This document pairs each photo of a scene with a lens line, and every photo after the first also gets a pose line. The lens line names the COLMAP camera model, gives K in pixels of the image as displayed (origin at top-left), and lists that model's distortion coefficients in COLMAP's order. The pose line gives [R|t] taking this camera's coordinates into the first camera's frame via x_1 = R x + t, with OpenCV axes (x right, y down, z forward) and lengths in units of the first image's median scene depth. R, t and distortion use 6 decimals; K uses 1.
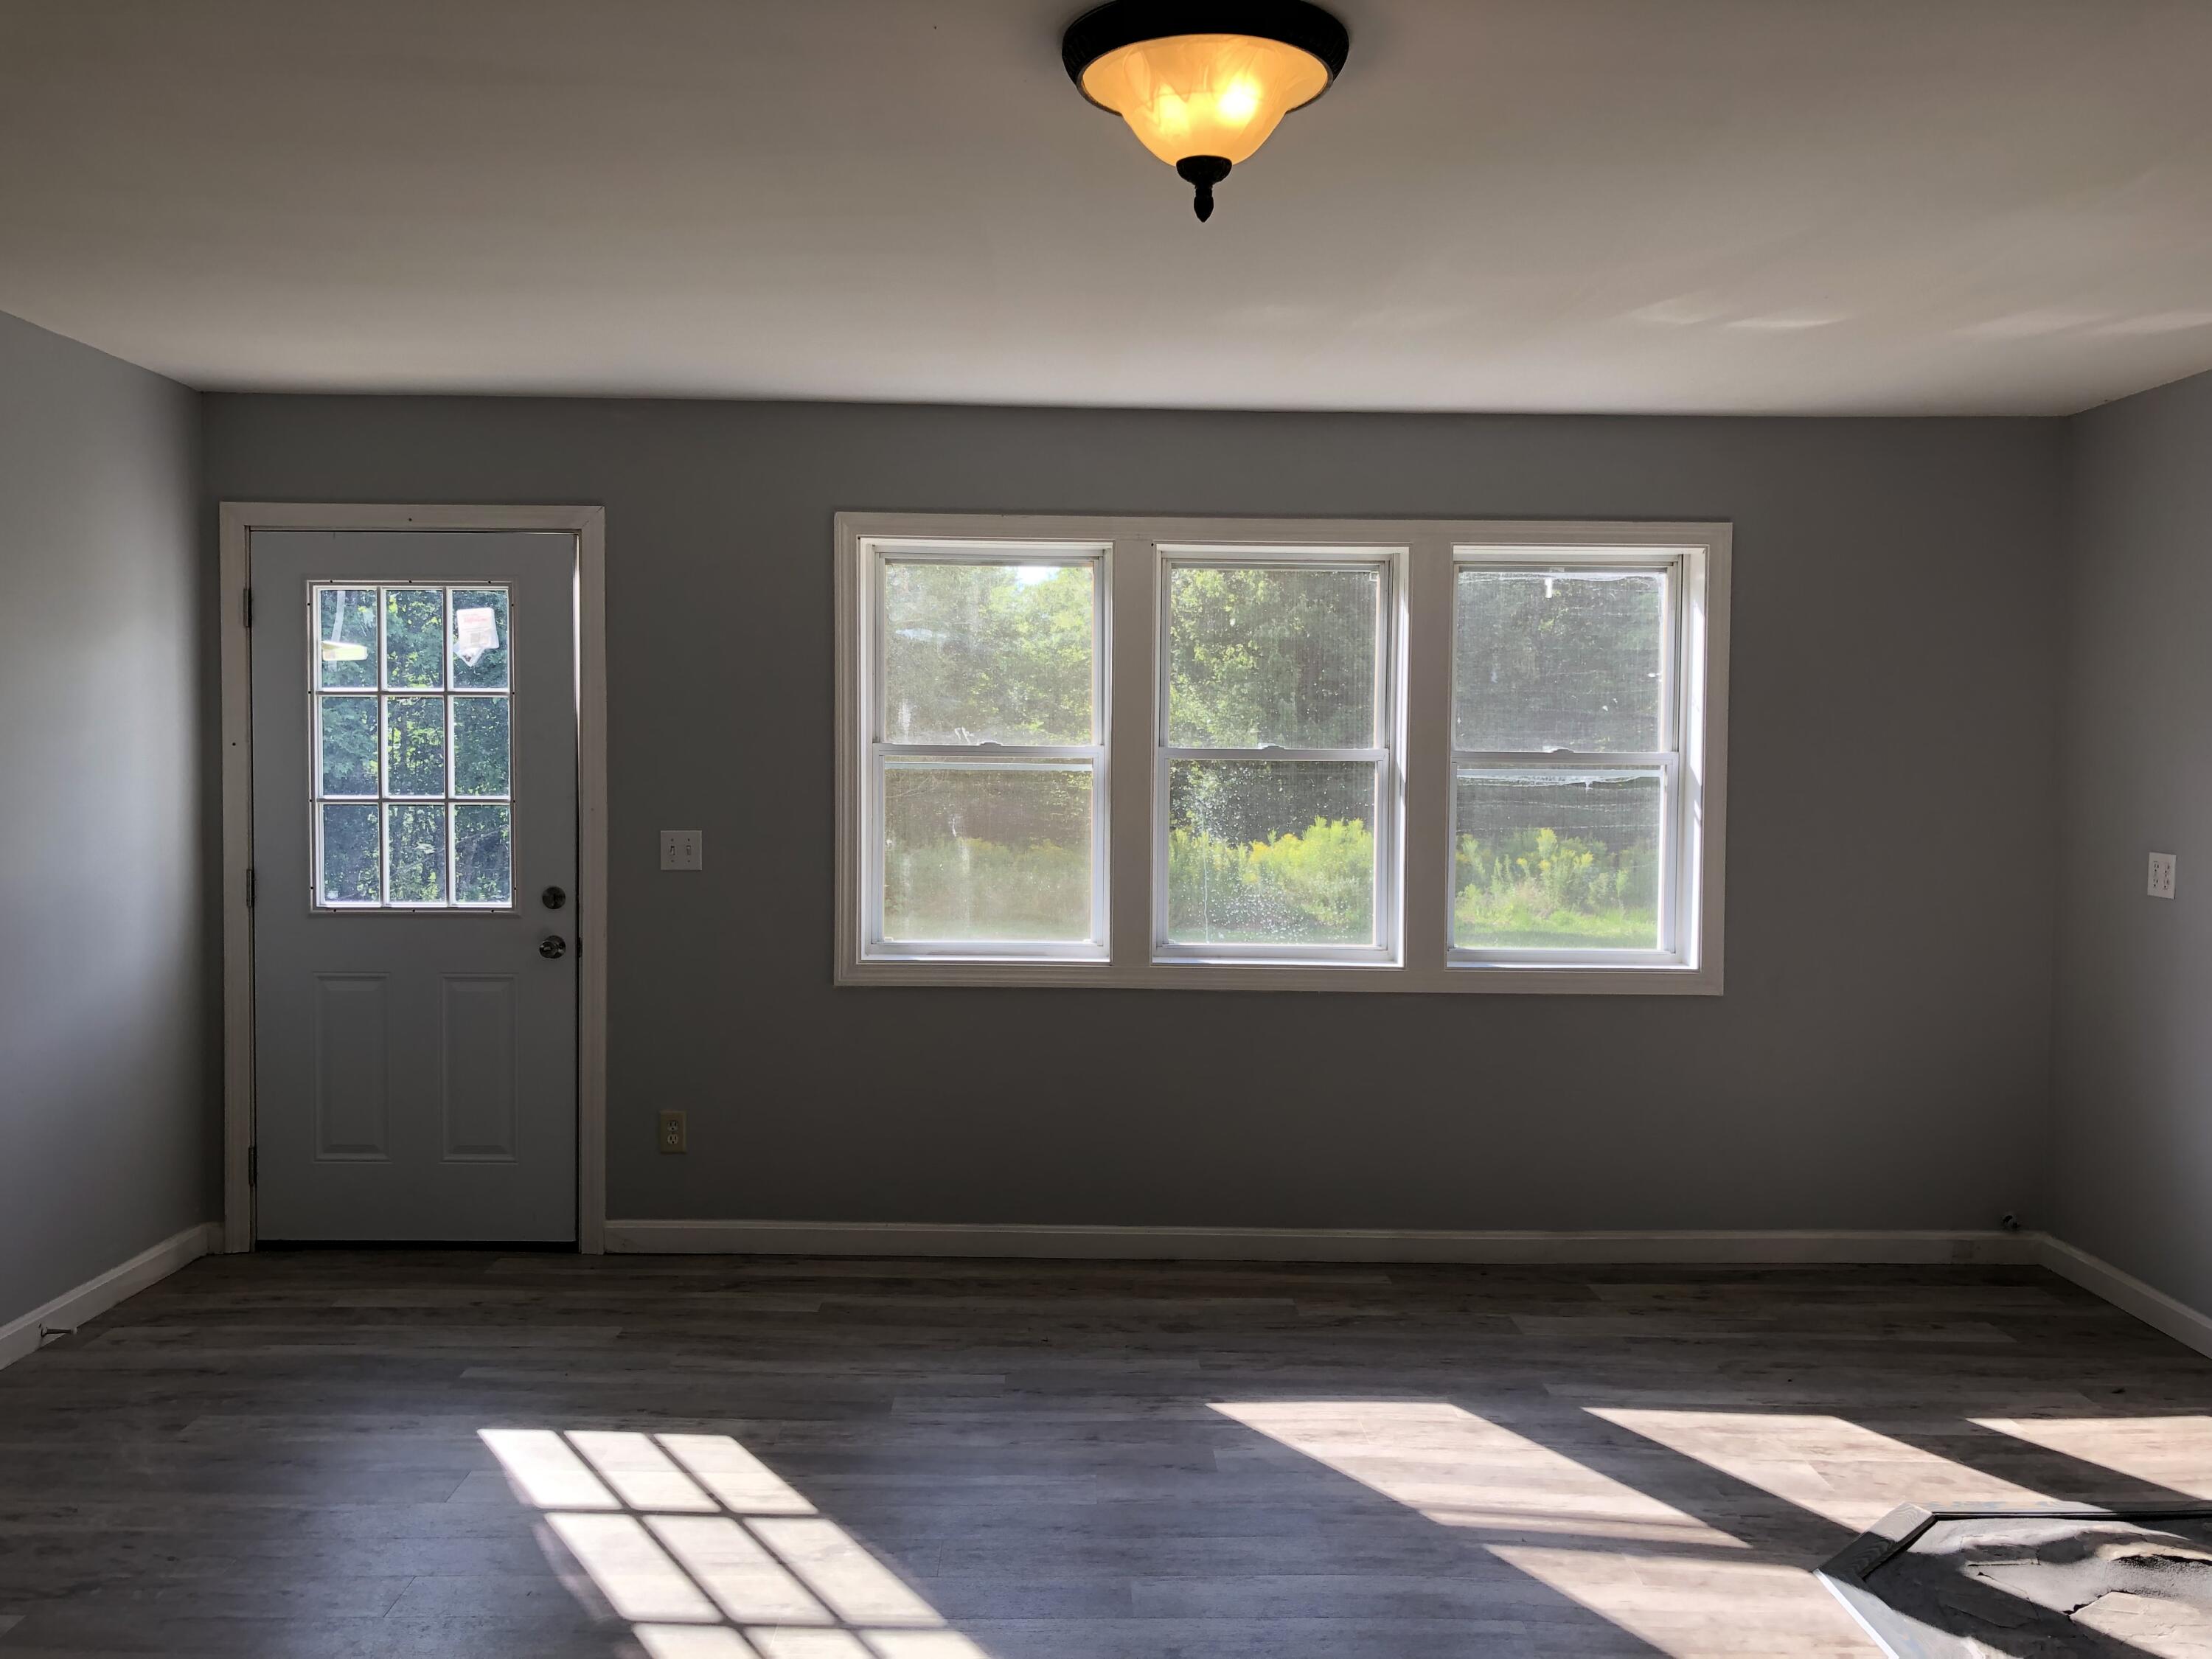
lens RADIAL K [[1861.1, 0, 1034.9], [0, 1861.1, 825.8], [0, 0, 1]] dist [0.024631, -0.002254]
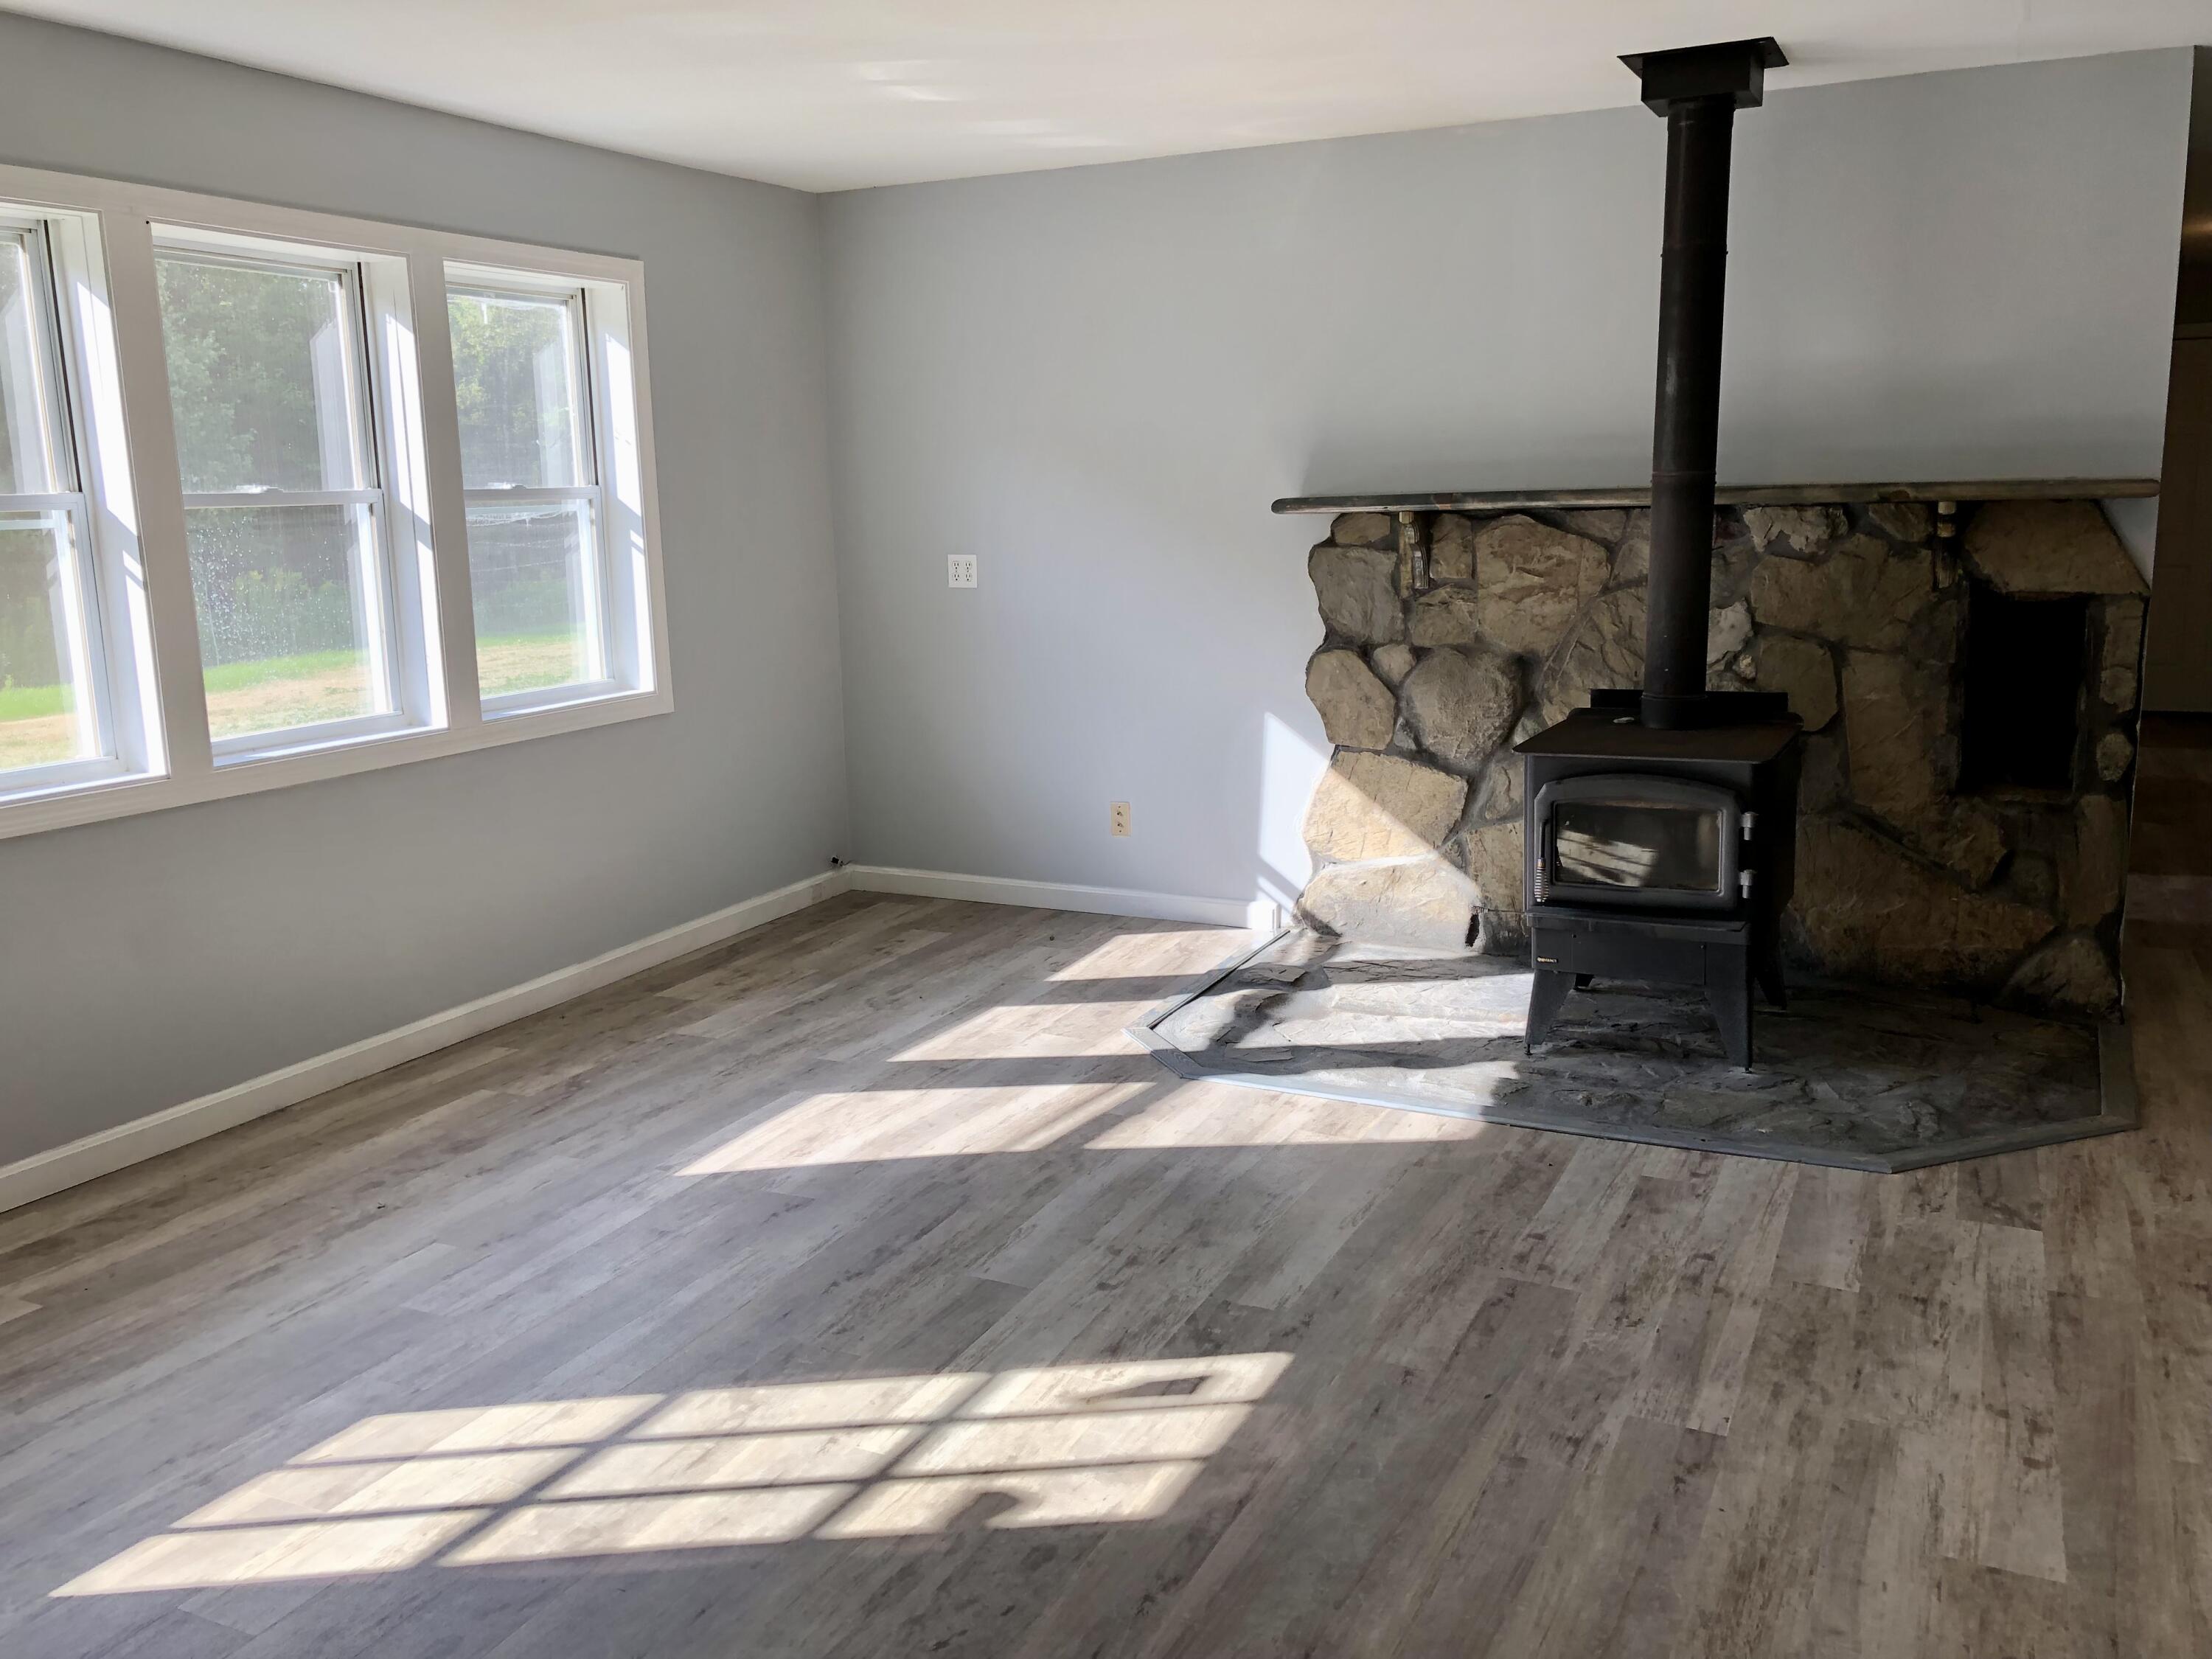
lens RADIAL K [[1861.1, 0, 1034.9], [0, 1861.1, 825.8], [0, 0, 1]] dist [0.024631, -0.002254]
pose [[0.455709, -0.184142, 0.870874, -0.562735], [0.079440, 0.982878, 0.166255, -0.007969], [-0.886577, -0.006582, 0.462535, 0.356102]]
